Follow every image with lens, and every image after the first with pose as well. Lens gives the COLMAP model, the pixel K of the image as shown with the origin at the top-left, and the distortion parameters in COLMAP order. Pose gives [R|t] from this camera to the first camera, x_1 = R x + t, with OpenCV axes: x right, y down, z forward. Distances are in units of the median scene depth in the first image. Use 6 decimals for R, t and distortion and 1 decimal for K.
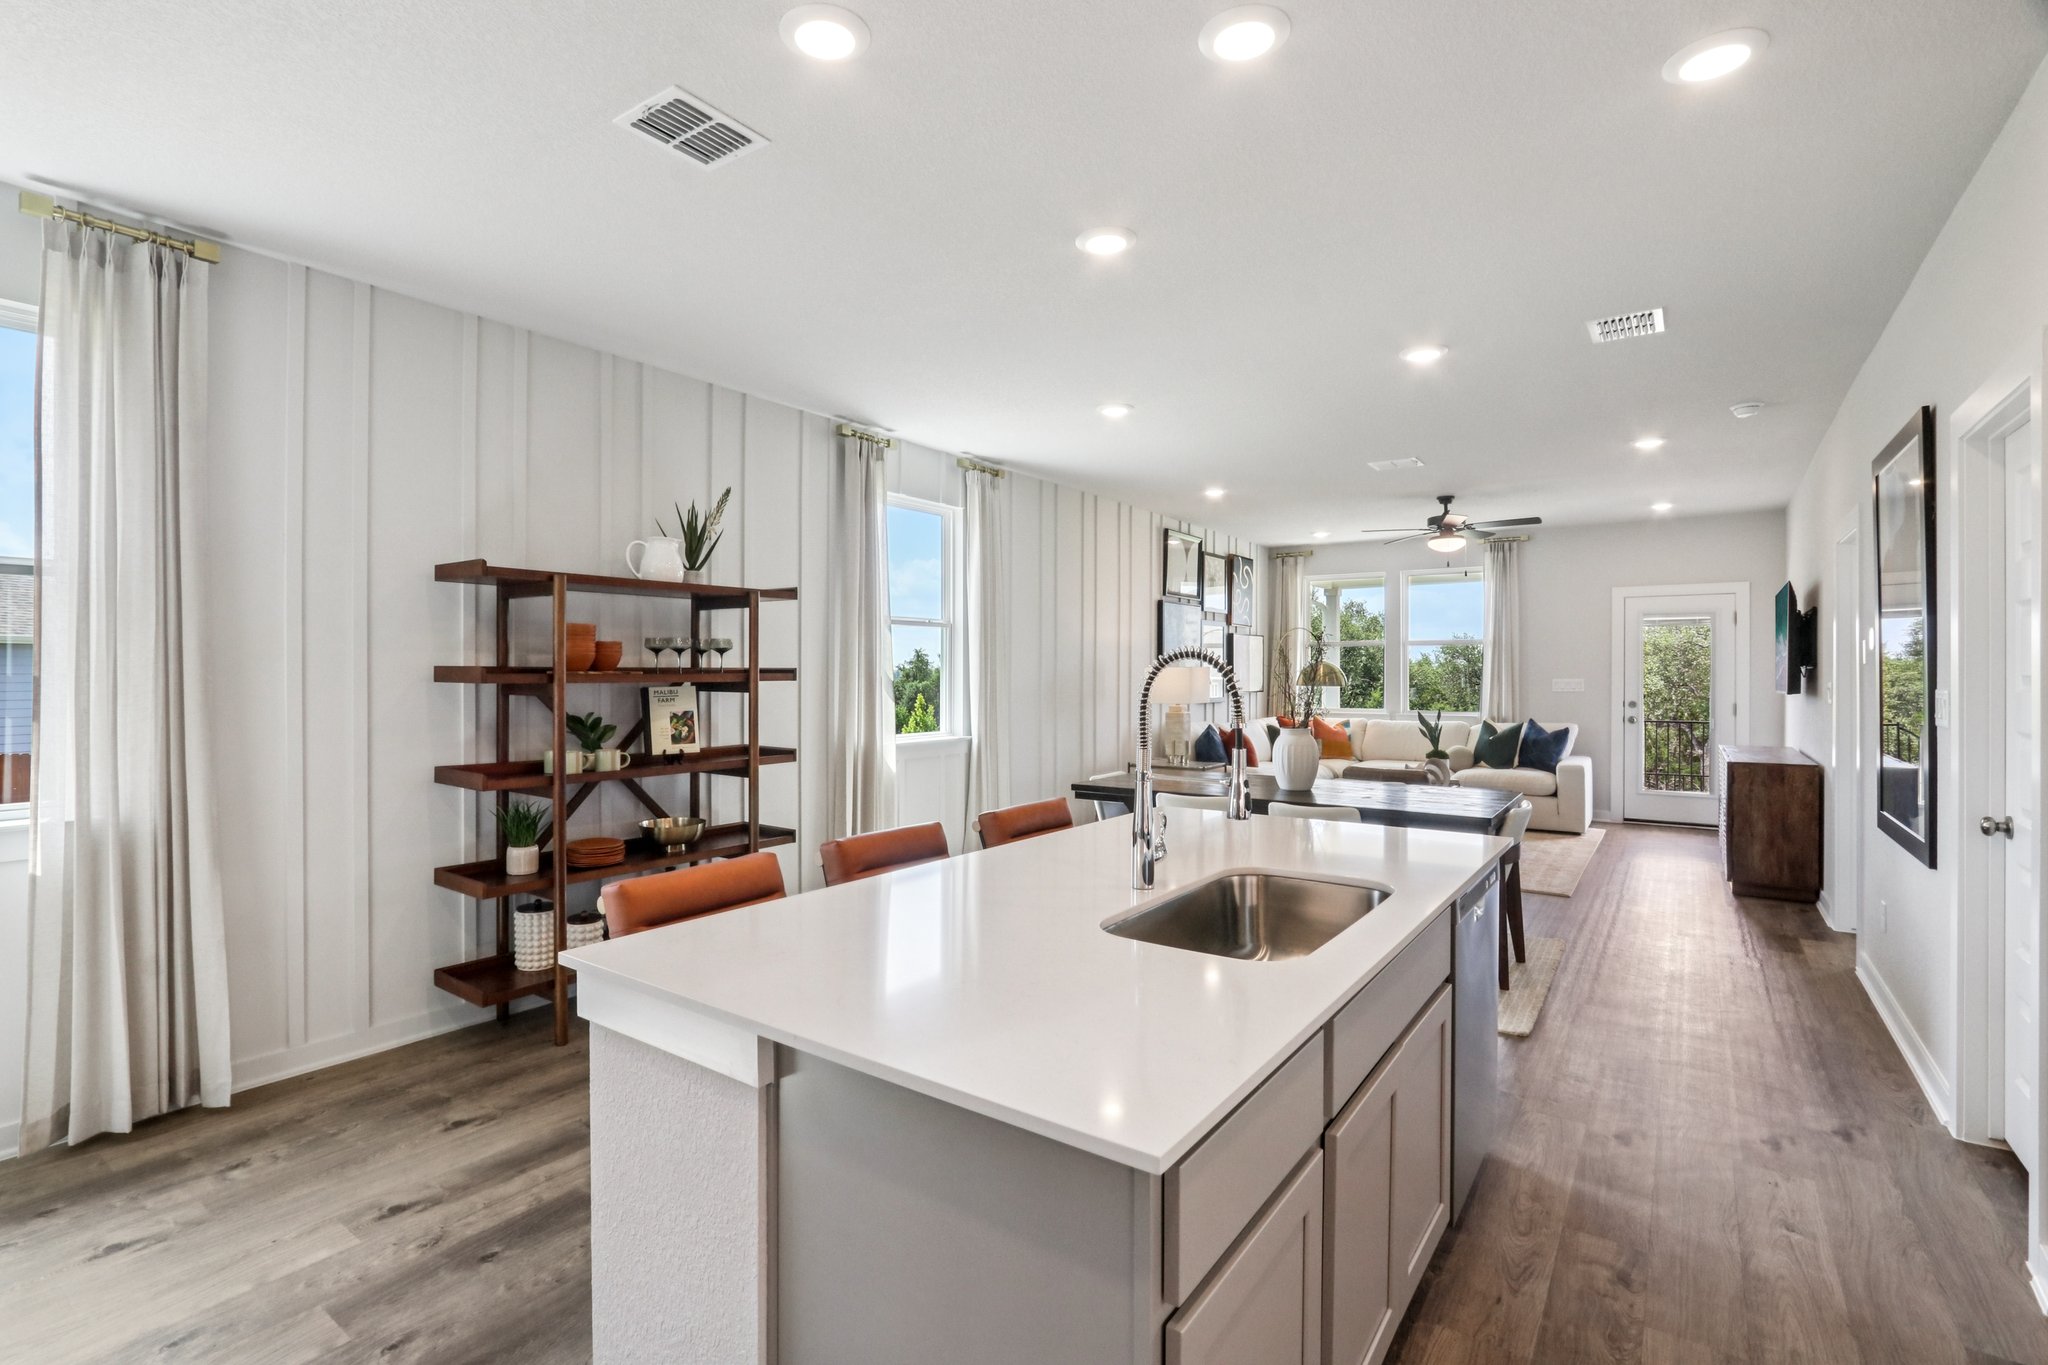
lens RADIAL K [[954.6, 0, 991.0], [0, 954.6, 673.8], [0, 0, 1]] dist [-0.018910, 0.003332]
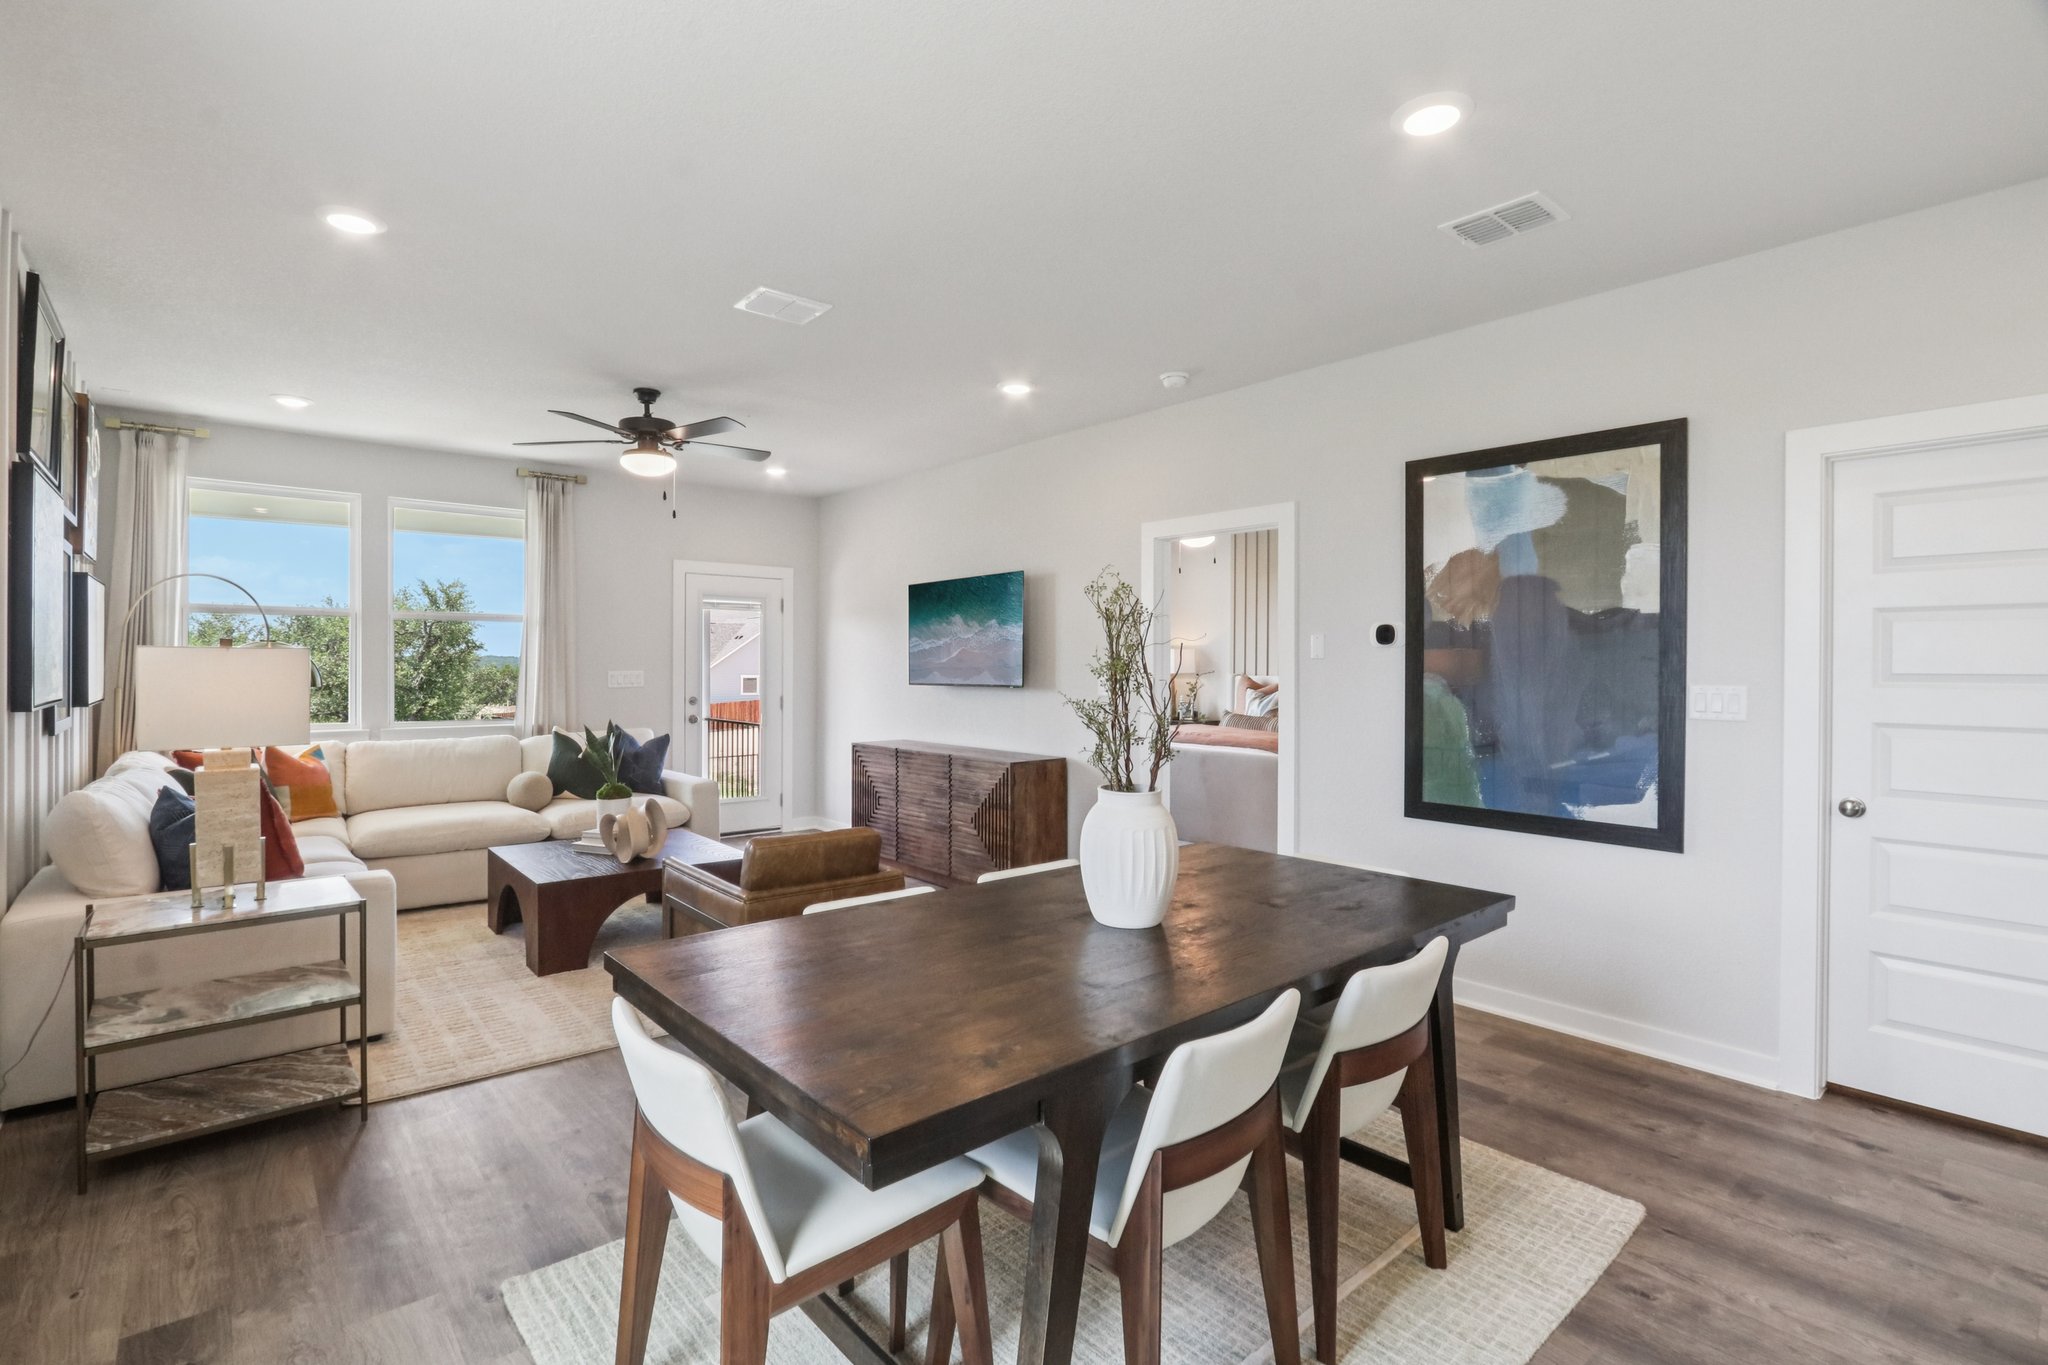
lens RADIAL K [[954.6, 0, 1000.3], [0, 954.6, 662.7], [0, 0, 1]] dist [-0.018910, 0.003332]
pose [[0.237356, 0.001514, 0.971422, -0.082408], [-0.003705, 0.999993, -0.000654, -0.002063], [-0.971416, -0.003444, 0.237360, 0.547406]]
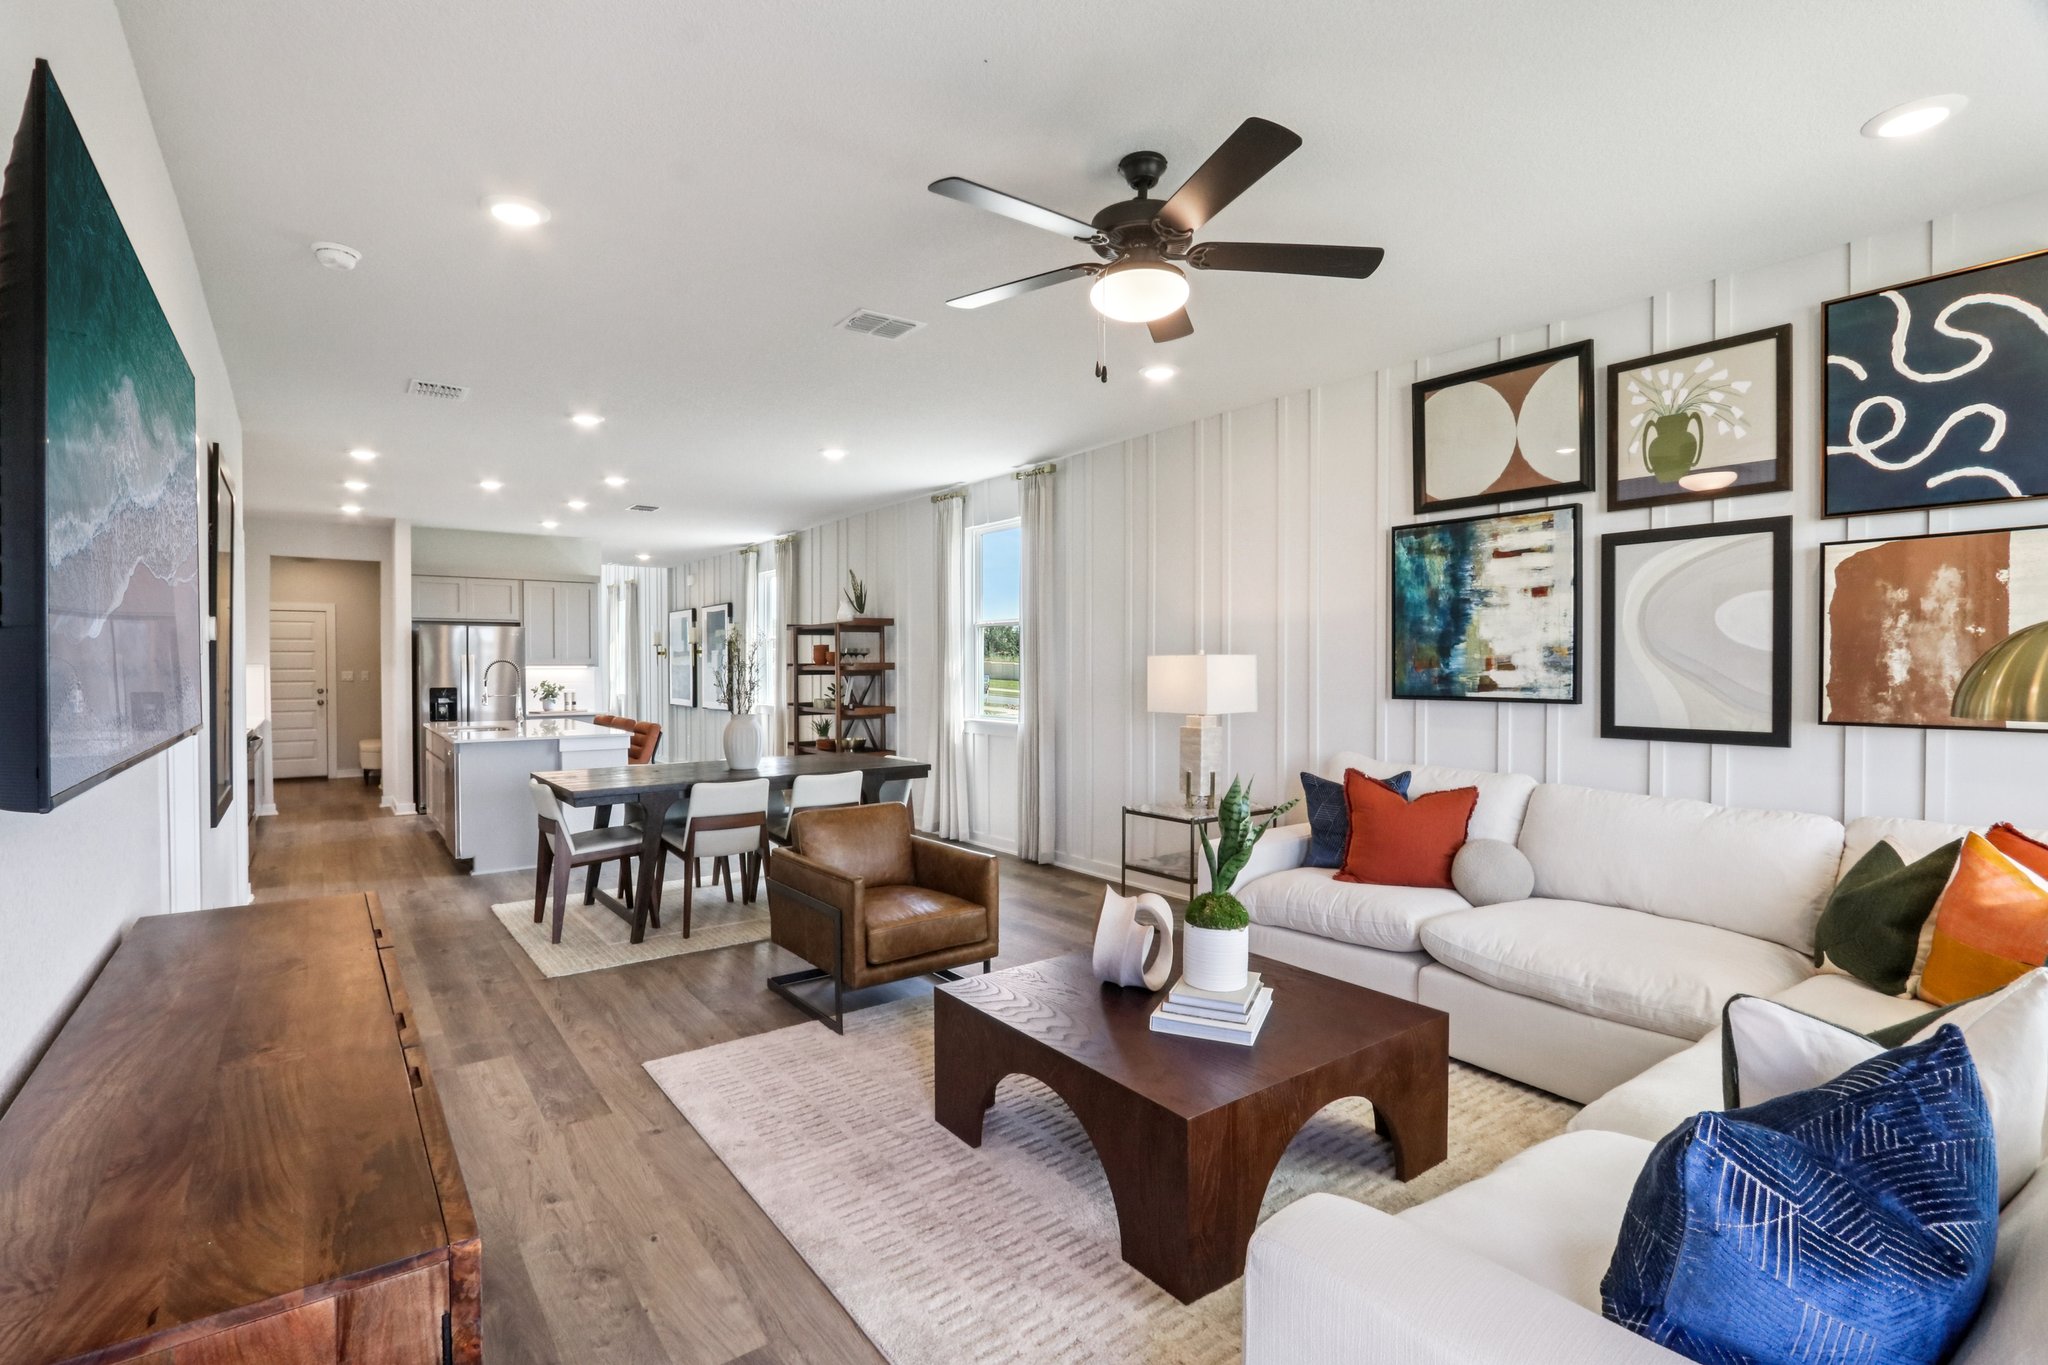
lens RADIAL K [[954.6, 0, 1004.6], [0, 954.6, 675.9], [0, 0, 1]] dist [-0.018910, 0.003332]
pose [[-0.301285, 0.011348, -0.953467, 0.754750], [-0.000184, 0.999928, 0.011960, -0.001468], [0.953534, 0.003779, -0.301261, 0.959934]]
